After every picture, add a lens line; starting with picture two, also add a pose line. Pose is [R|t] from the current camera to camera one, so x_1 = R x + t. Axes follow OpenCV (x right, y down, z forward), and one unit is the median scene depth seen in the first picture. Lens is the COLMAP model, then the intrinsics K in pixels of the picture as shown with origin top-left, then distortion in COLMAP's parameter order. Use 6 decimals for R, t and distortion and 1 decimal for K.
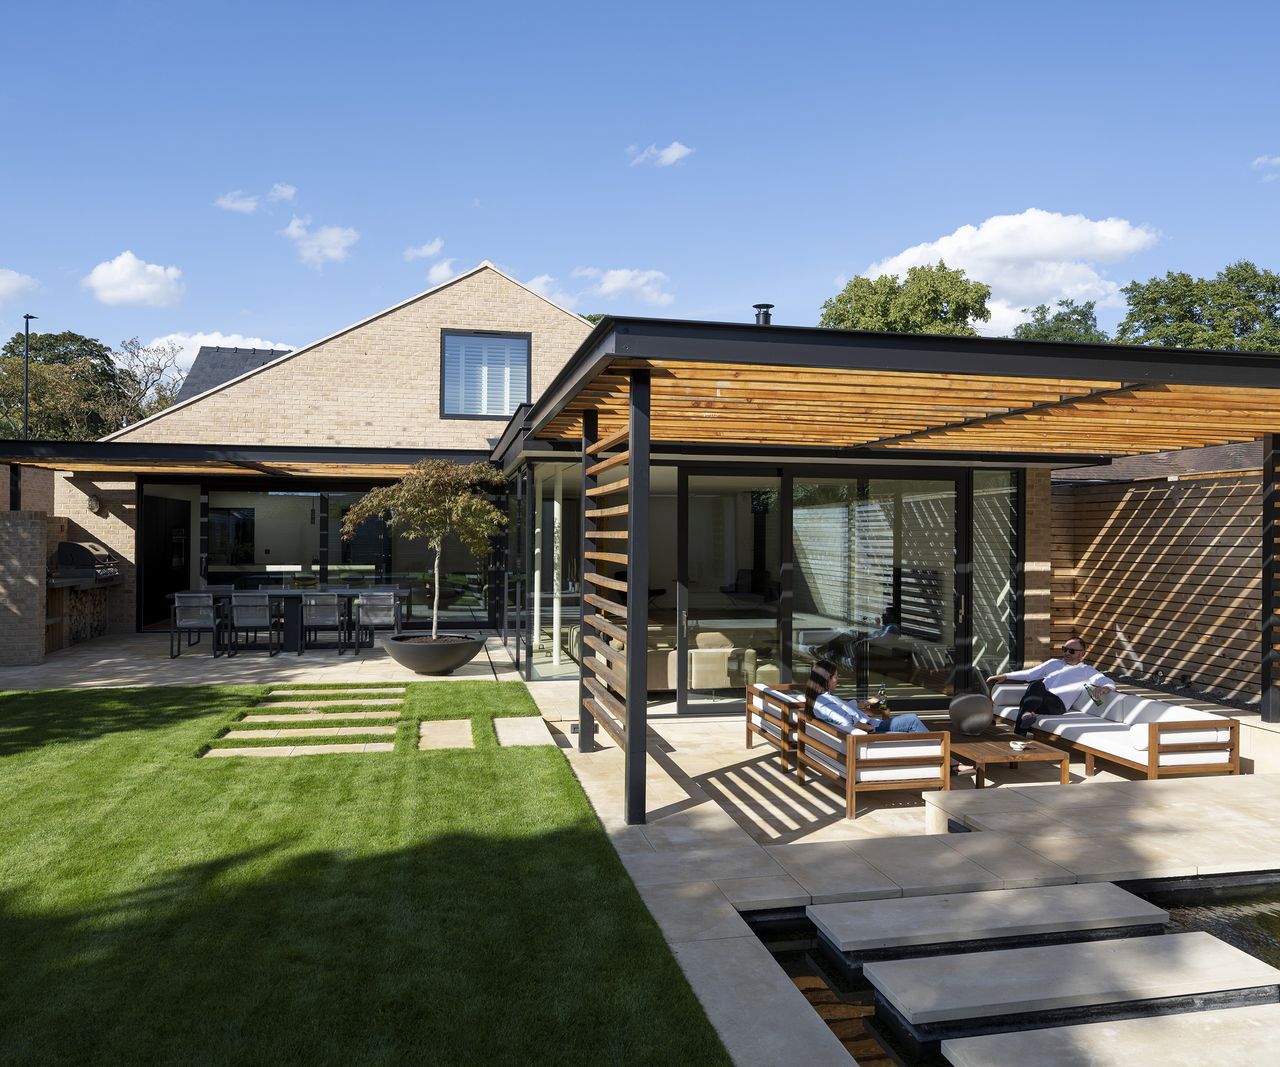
lens RADIAL K [[980.2, 0, 641.1], [0, 980.2, 533.1], [0, 0, 1]] dist [0.001488, 0.002407]
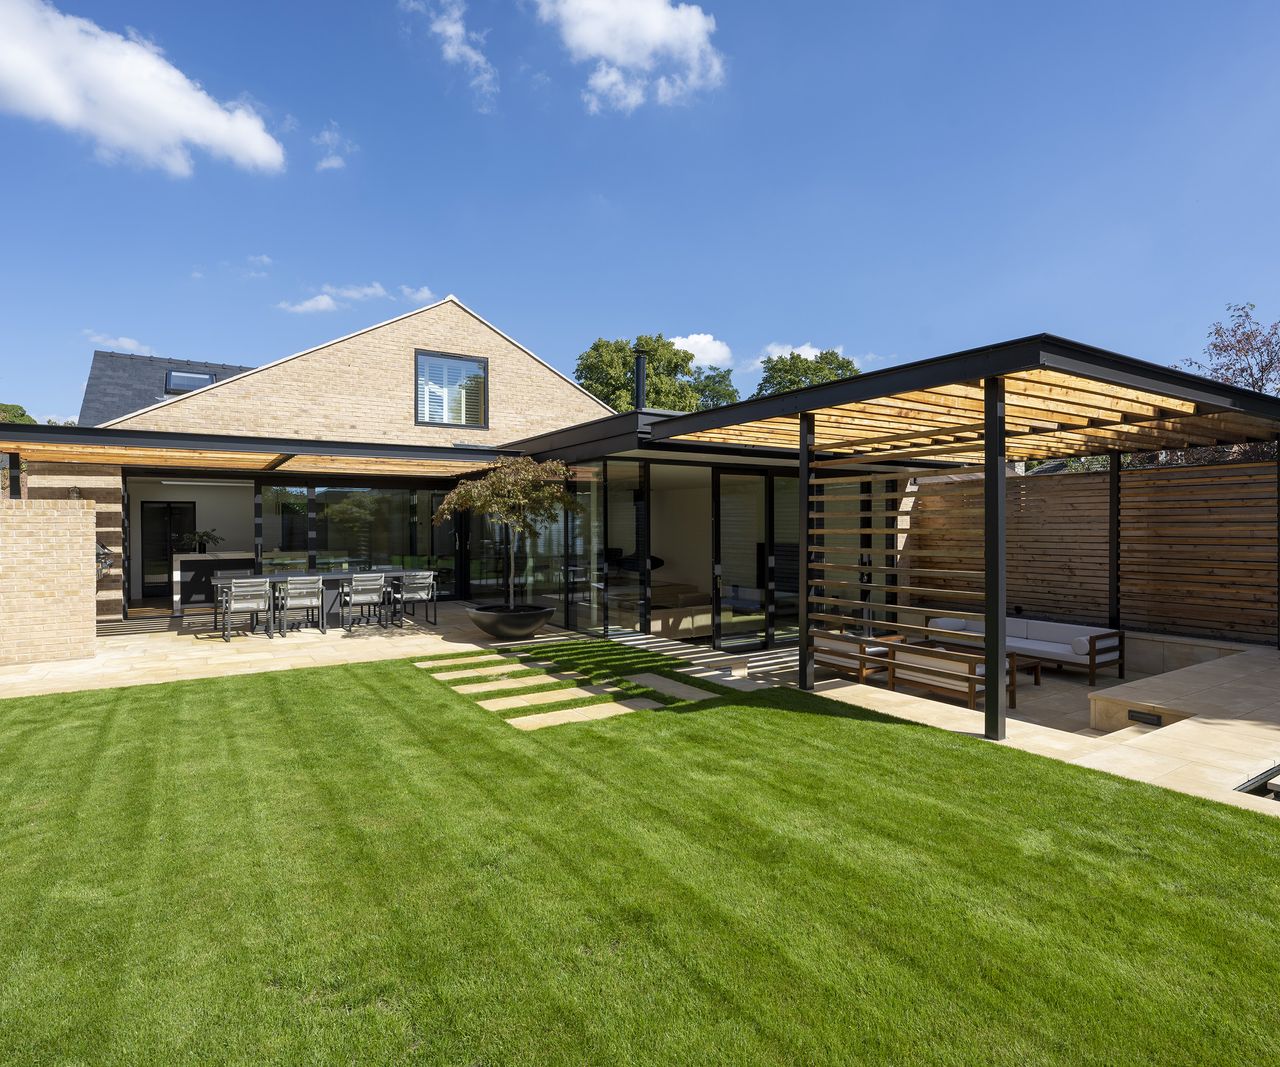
lens RADIAL K [[703.0, 0, 637.9], [0, 703.0, 534.1], [0, 0, 1]] dist [0.001058, 0.000504]
pose [[0.932318, -0.015089, 0.361325, -0.269914], [0.009578, 0.999809, 0.017039, 0.003212], [-0.361513, -0.012425, 0.932284, 0.111479]]
